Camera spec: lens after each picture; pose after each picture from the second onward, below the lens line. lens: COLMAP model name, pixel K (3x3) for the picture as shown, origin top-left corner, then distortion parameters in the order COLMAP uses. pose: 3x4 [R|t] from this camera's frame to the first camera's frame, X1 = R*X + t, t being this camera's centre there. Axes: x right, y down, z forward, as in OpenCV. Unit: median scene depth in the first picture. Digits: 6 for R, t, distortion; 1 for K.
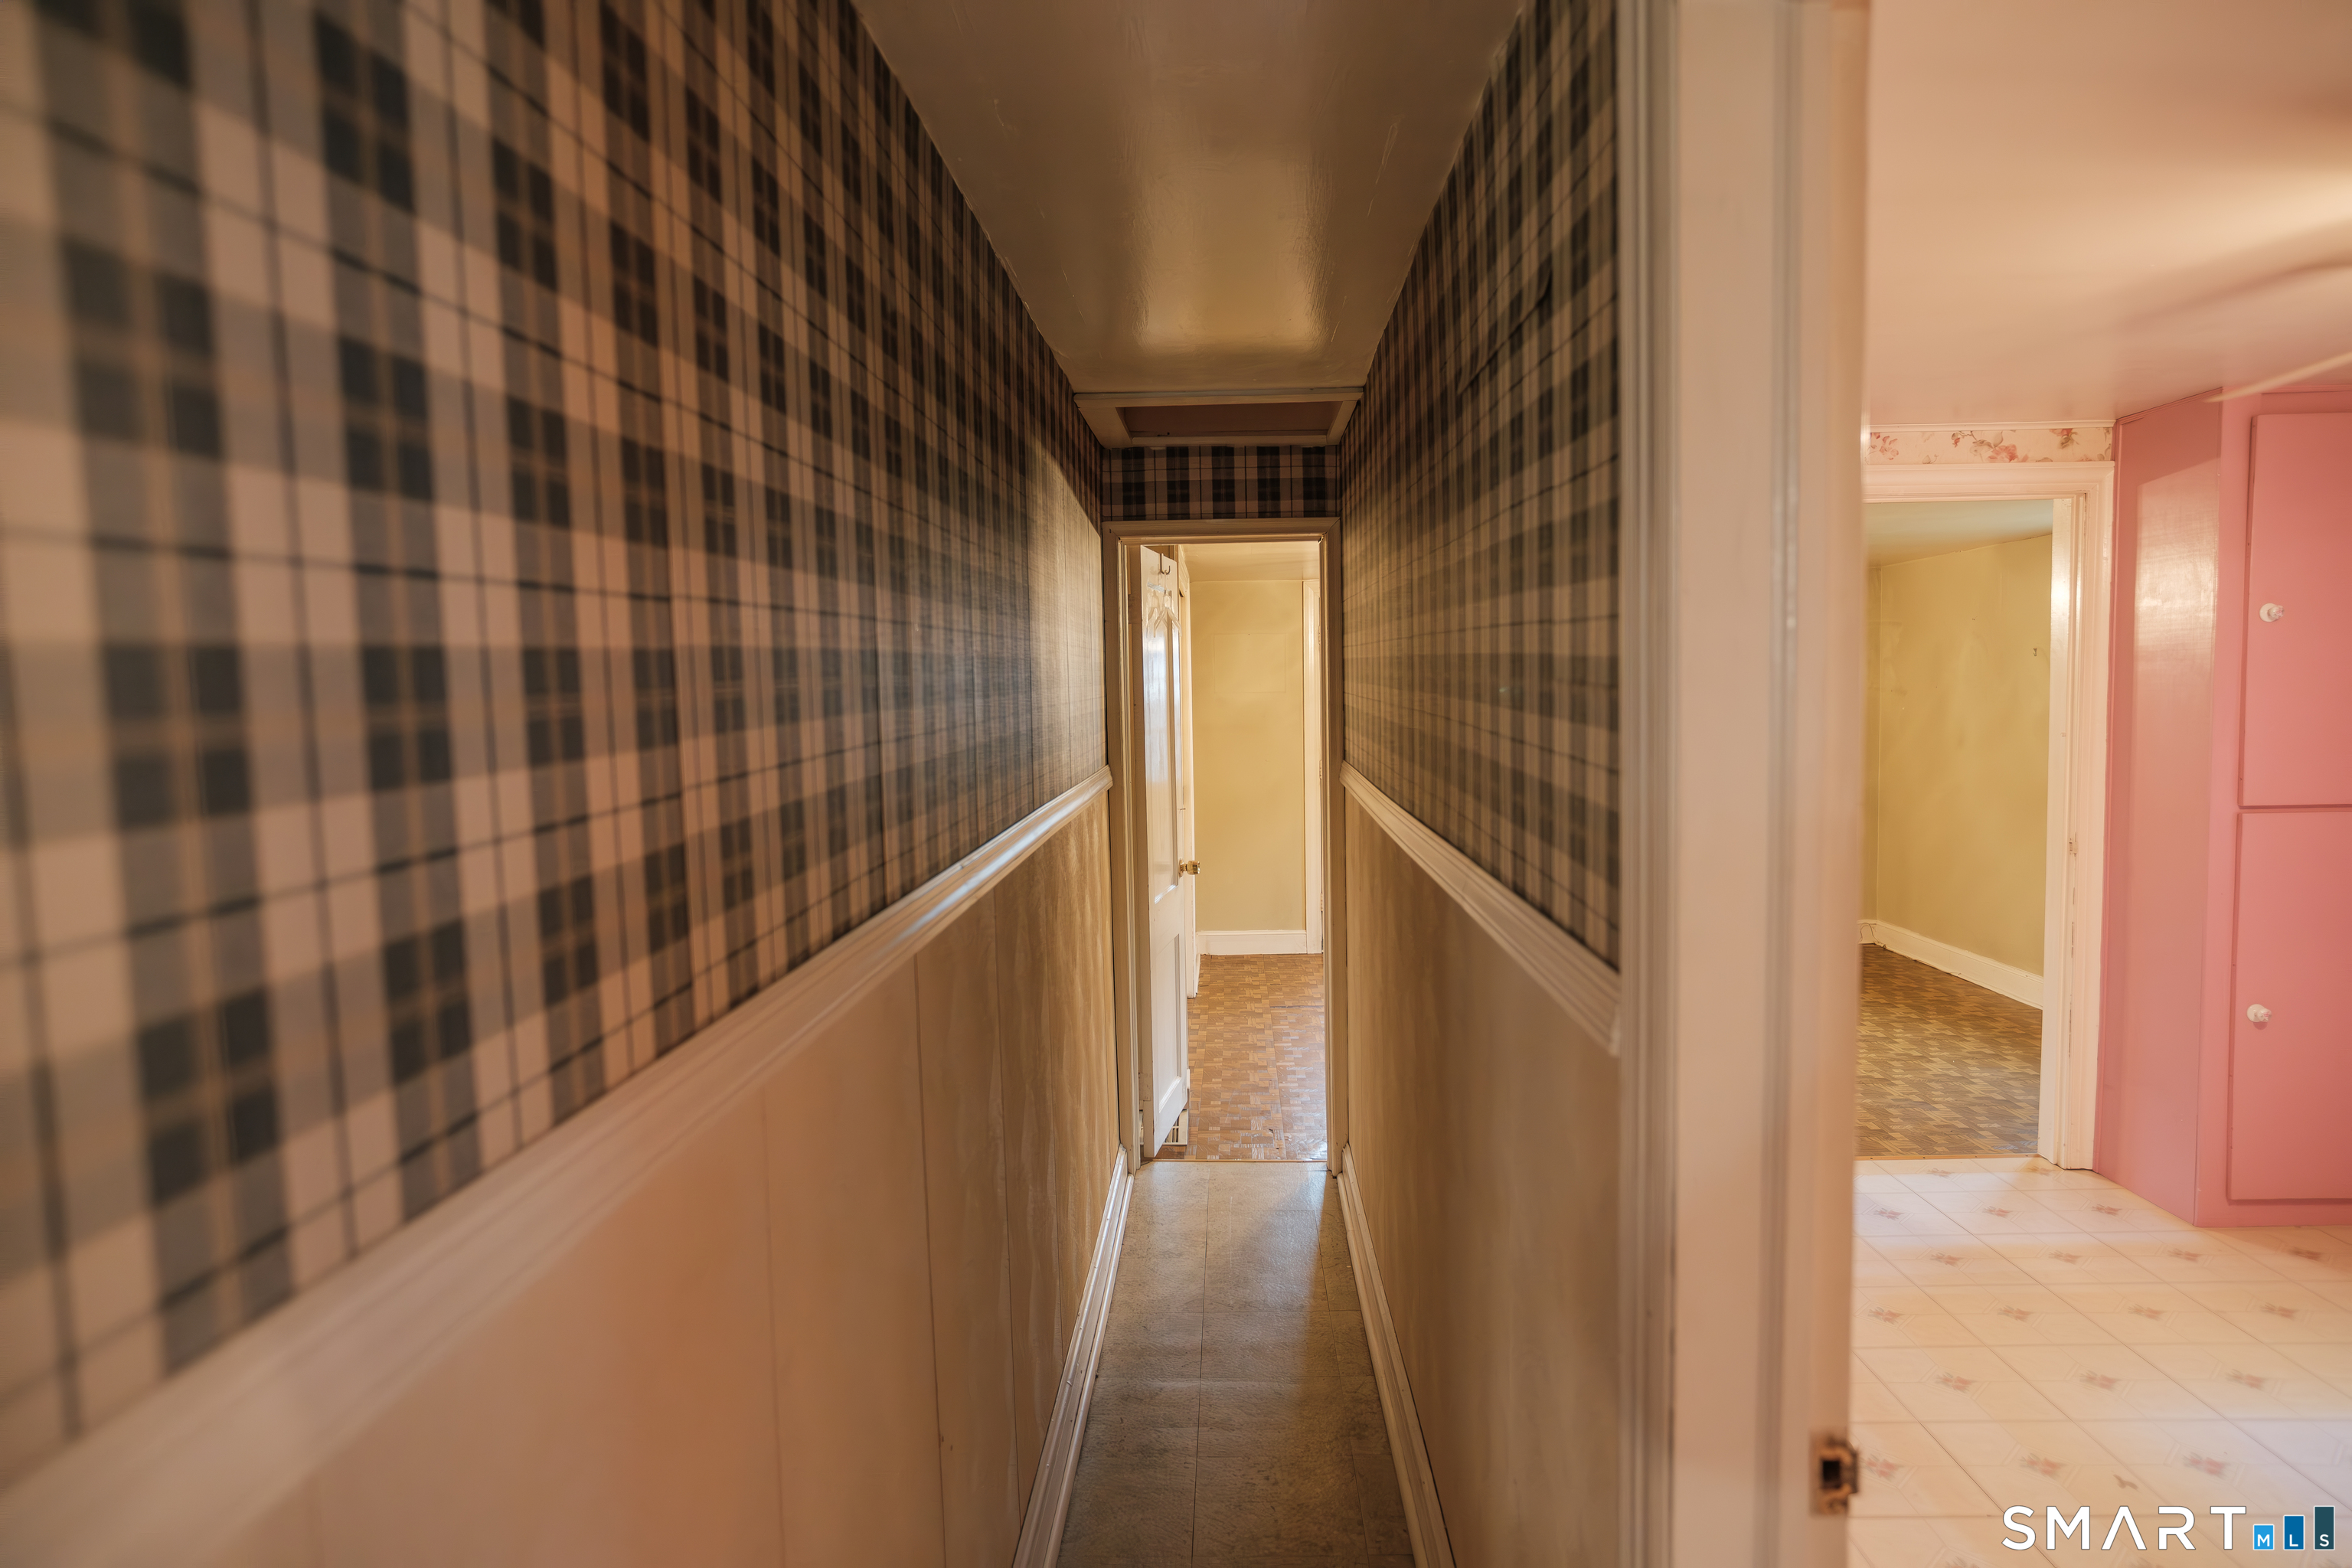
lens RADIAL K [[1332.9, 0, 1196.0], [0, 1332.9, 772.7], [0, 0, 1]] dist [-0.032146, 0.023211]
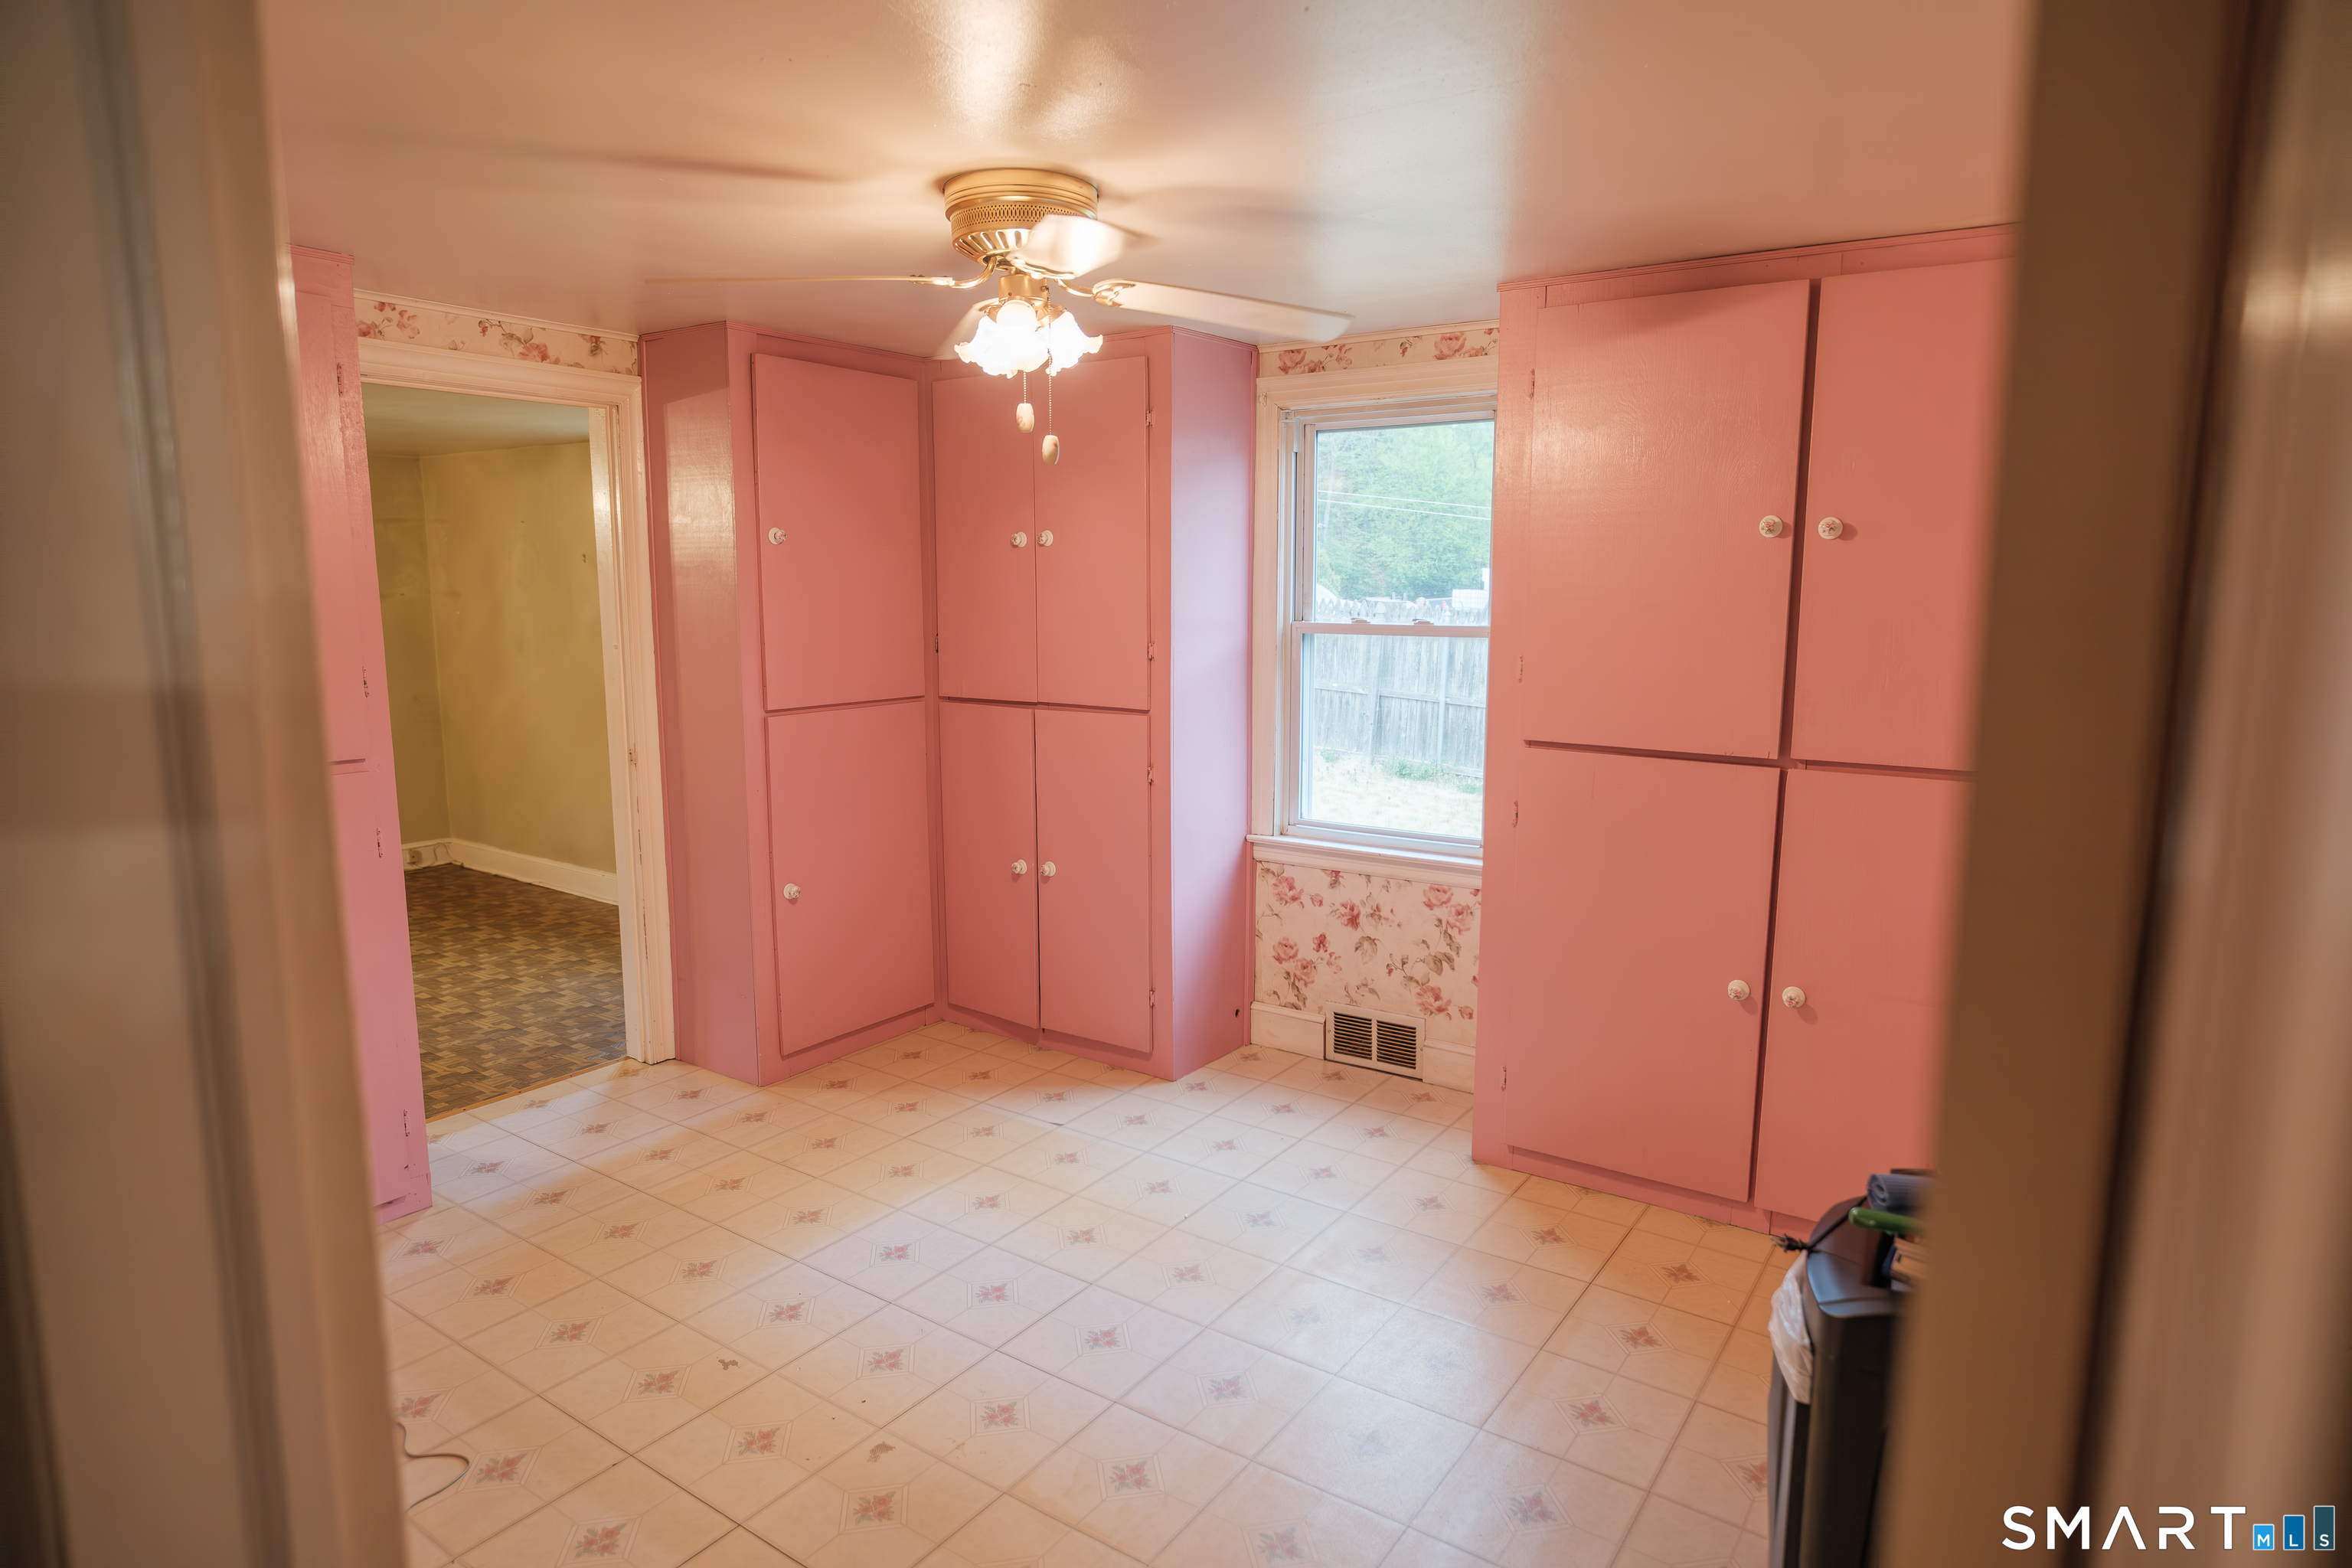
lens RADIAL K [[1332.9, 0, 1212.9], [0, 1332.9, 789.3], [0, 0, 1]] dist [-0.032146, 0.023211]
pose [[0.539438, -0.110211, 0.834782, 0.046919], [0.033145, 0.993408, 0.109735, -0.017244], [-0.841373, -0.031526, 0.539535, 0.067282]]
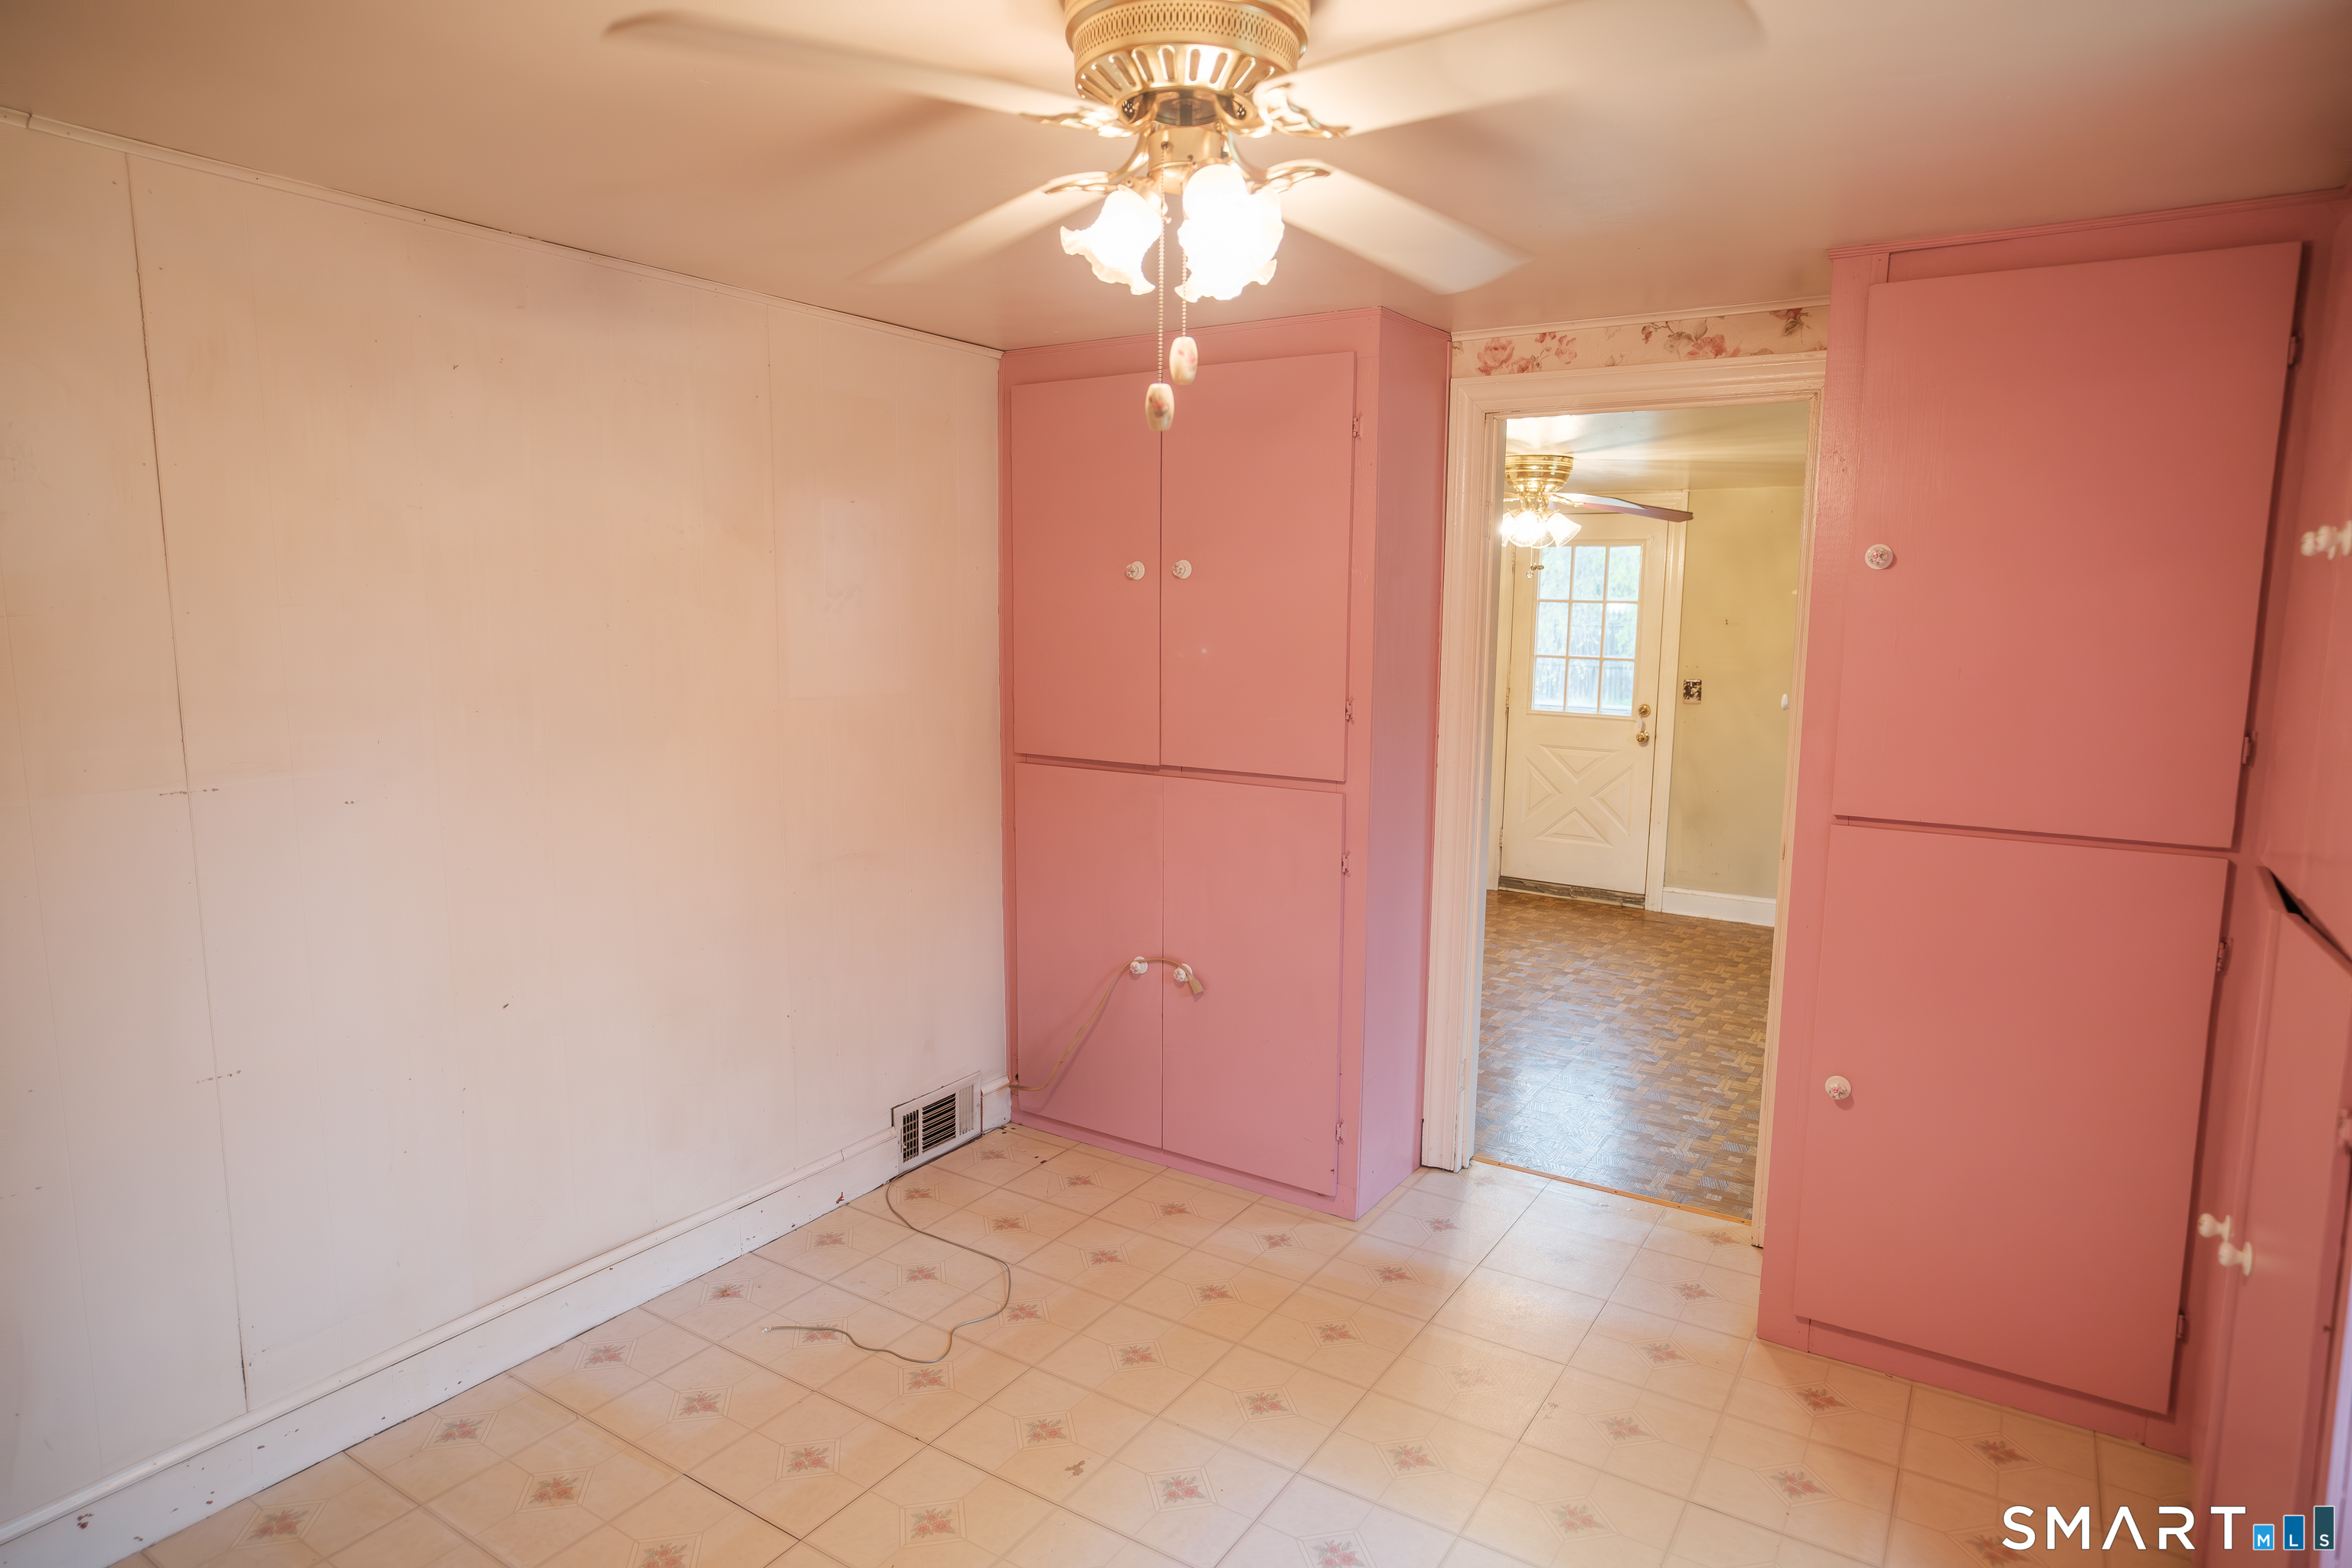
lens RADIAL K [[1332.9, 0, 1185.8], [0, 1332.9, 777.0], [0, 0, 1]] dist [-0.032146, 0.023211]
pose [[0.853164, 0.096187, -0.512698, 0.771711], [-0.057620, 0.994215, 0.090641, -0.038962], [0.518451, -0.047790, 0.853771, 0.145888]]
